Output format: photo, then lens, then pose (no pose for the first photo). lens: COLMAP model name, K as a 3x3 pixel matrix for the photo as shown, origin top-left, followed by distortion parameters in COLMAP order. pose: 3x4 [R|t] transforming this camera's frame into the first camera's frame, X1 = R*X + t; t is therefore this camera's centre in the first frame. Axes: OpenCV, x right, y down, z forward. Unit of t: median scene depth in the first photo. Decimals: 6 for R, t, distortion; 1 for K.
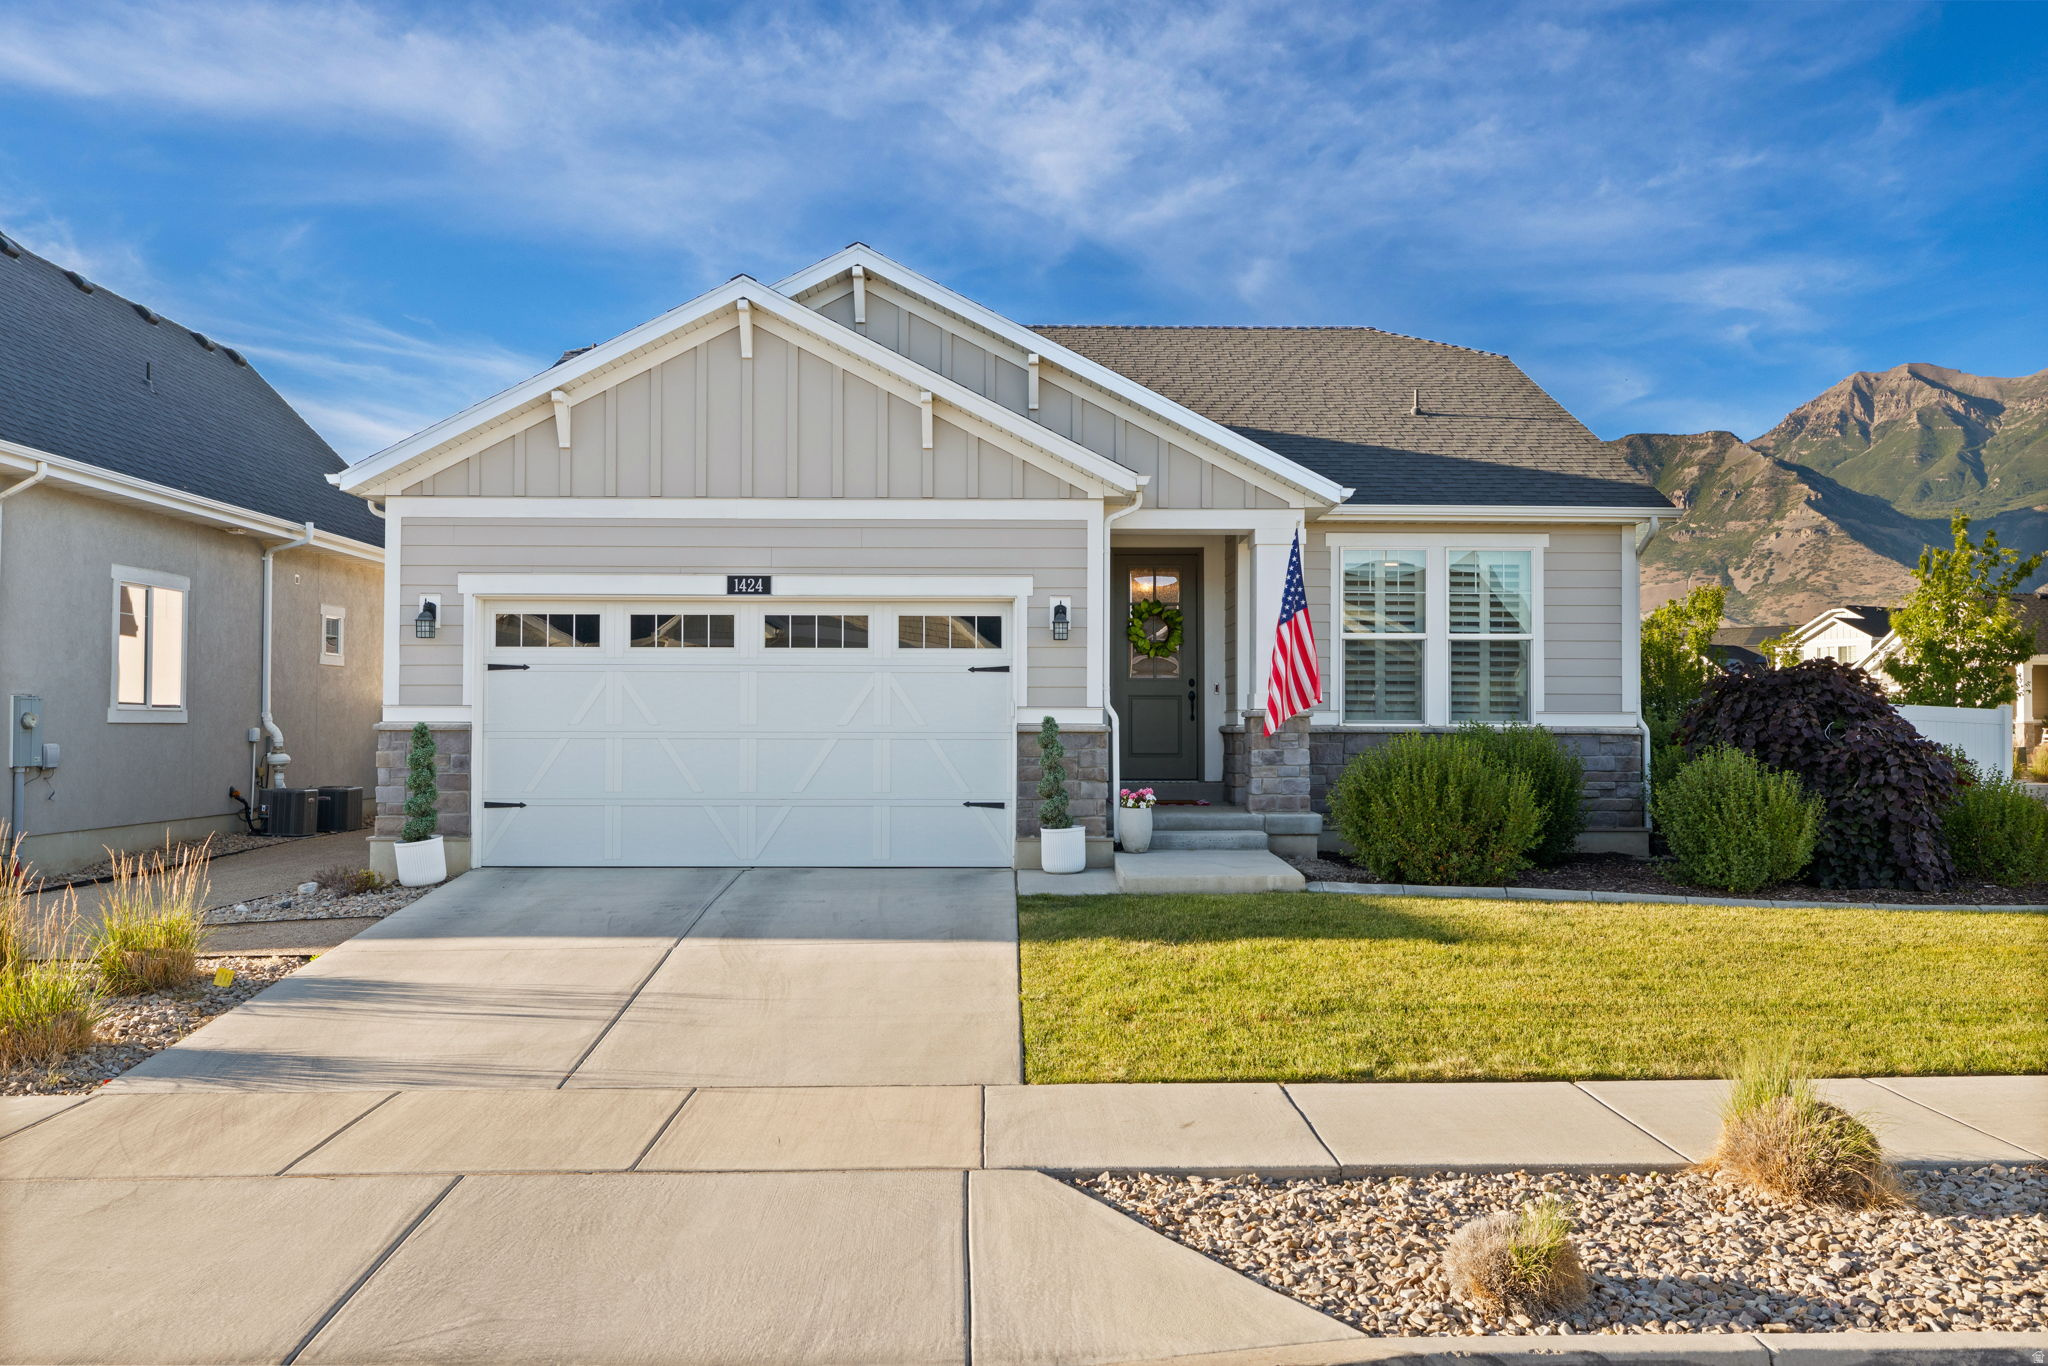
lens RADIAL K [[1617.6, 0, 1014.1], [0, 1617.6, 668.0], [0, 0, 1]] dist [-0.004228, -0.007505]
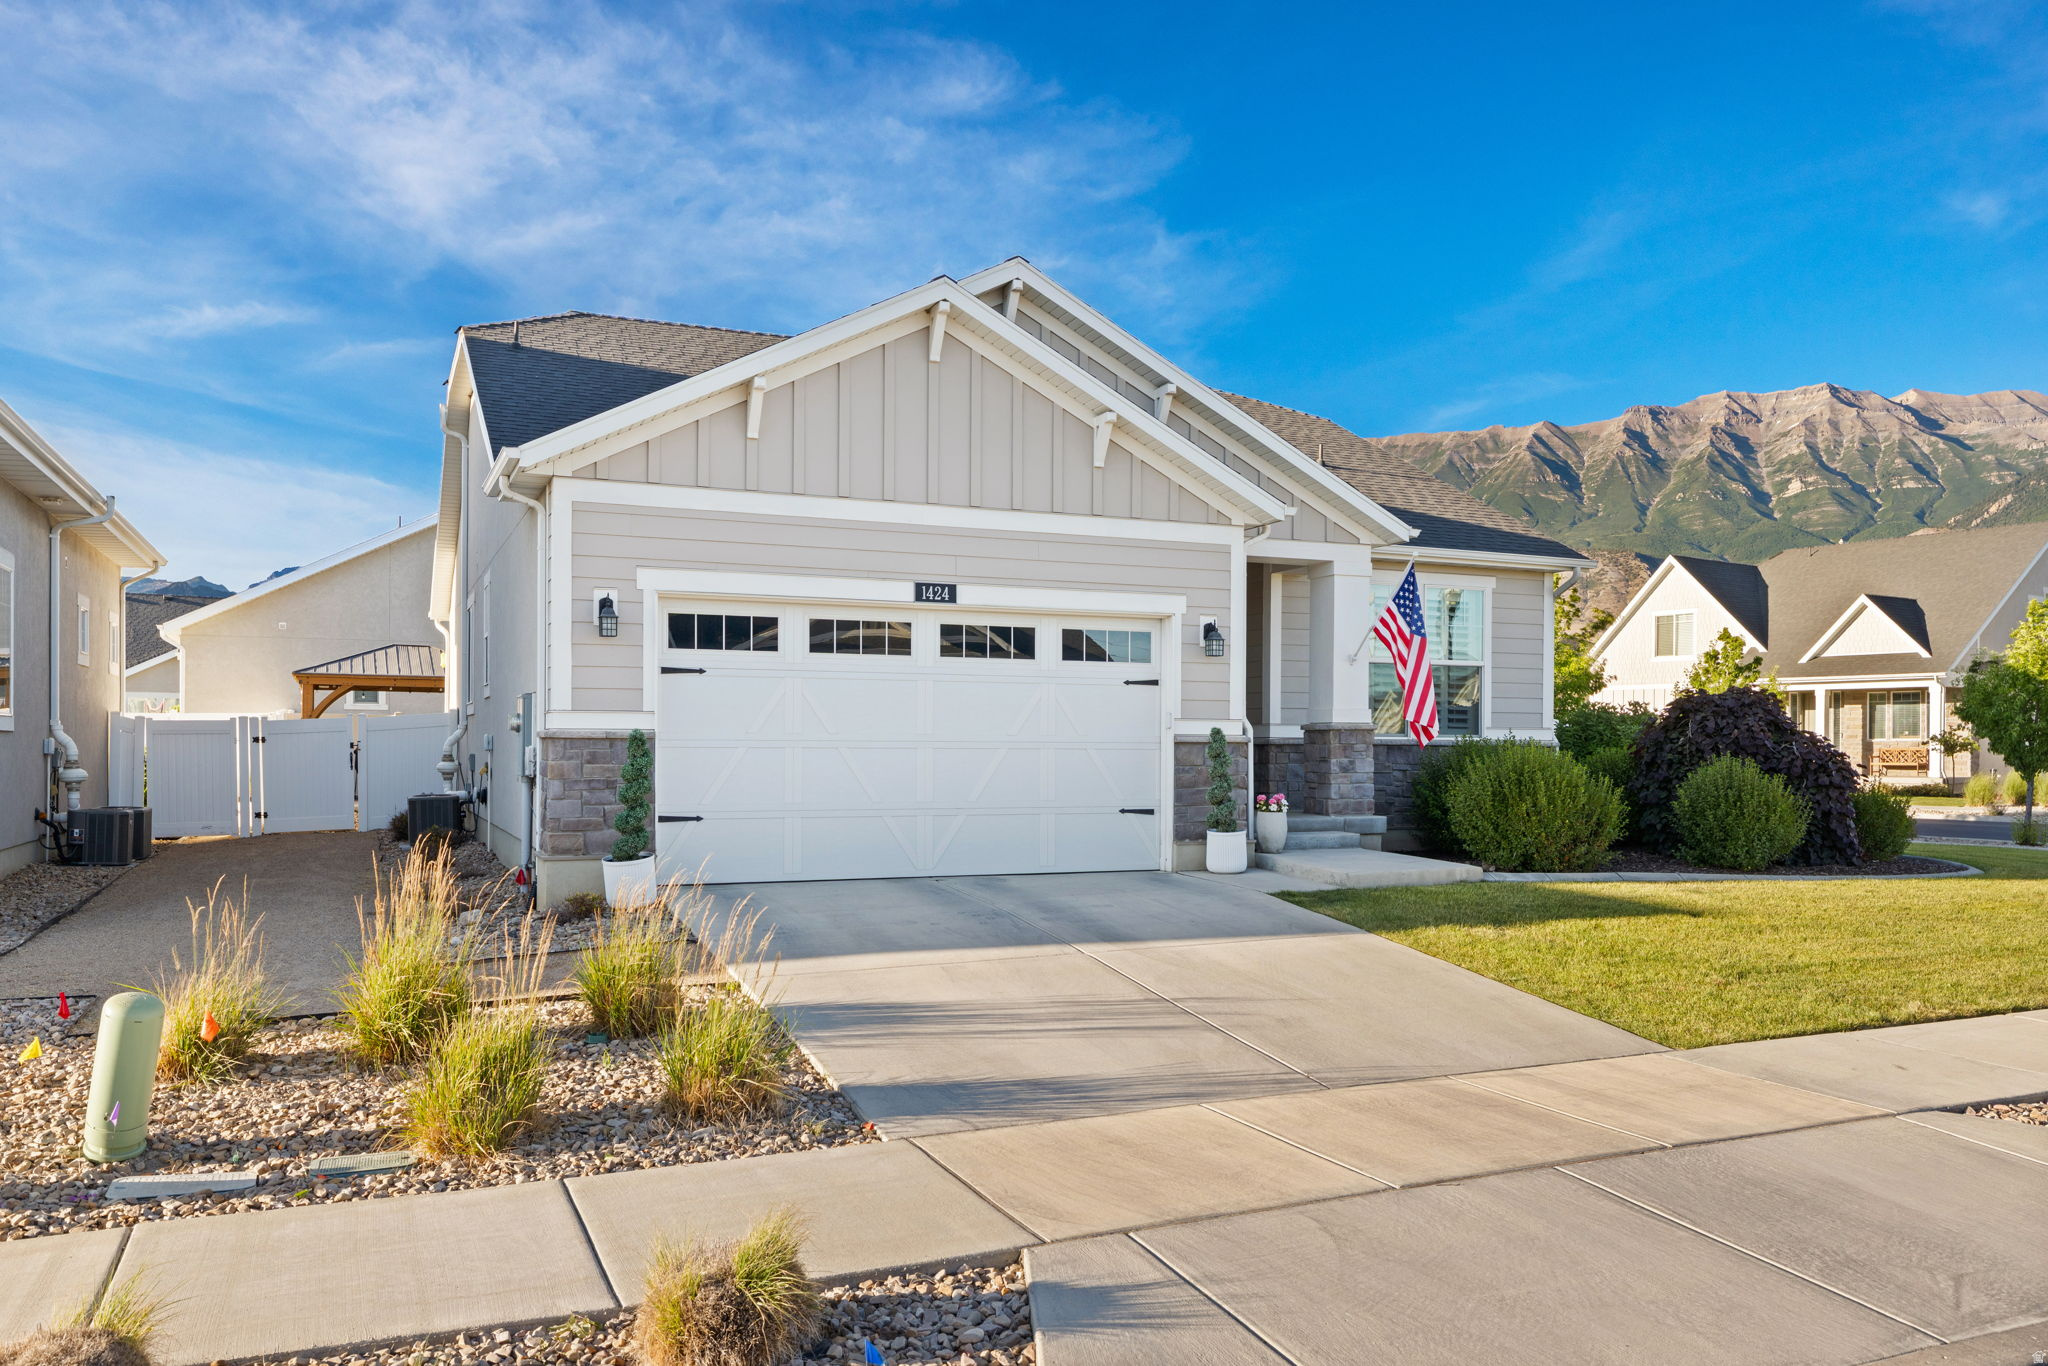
lens RADIAL K [[1511.1, 0, 1011.2], [0, 1511.1, 714.1], [0, 0, 1]] dist [0.000785, -0.023272]
pose [[0.920911, 0.010517, 0.389631, -0.473948], [-0.016375, 0.999797, 0.011716, 0.011187], [-0.389428, -0.017169, 0.920897, 0.129190]]
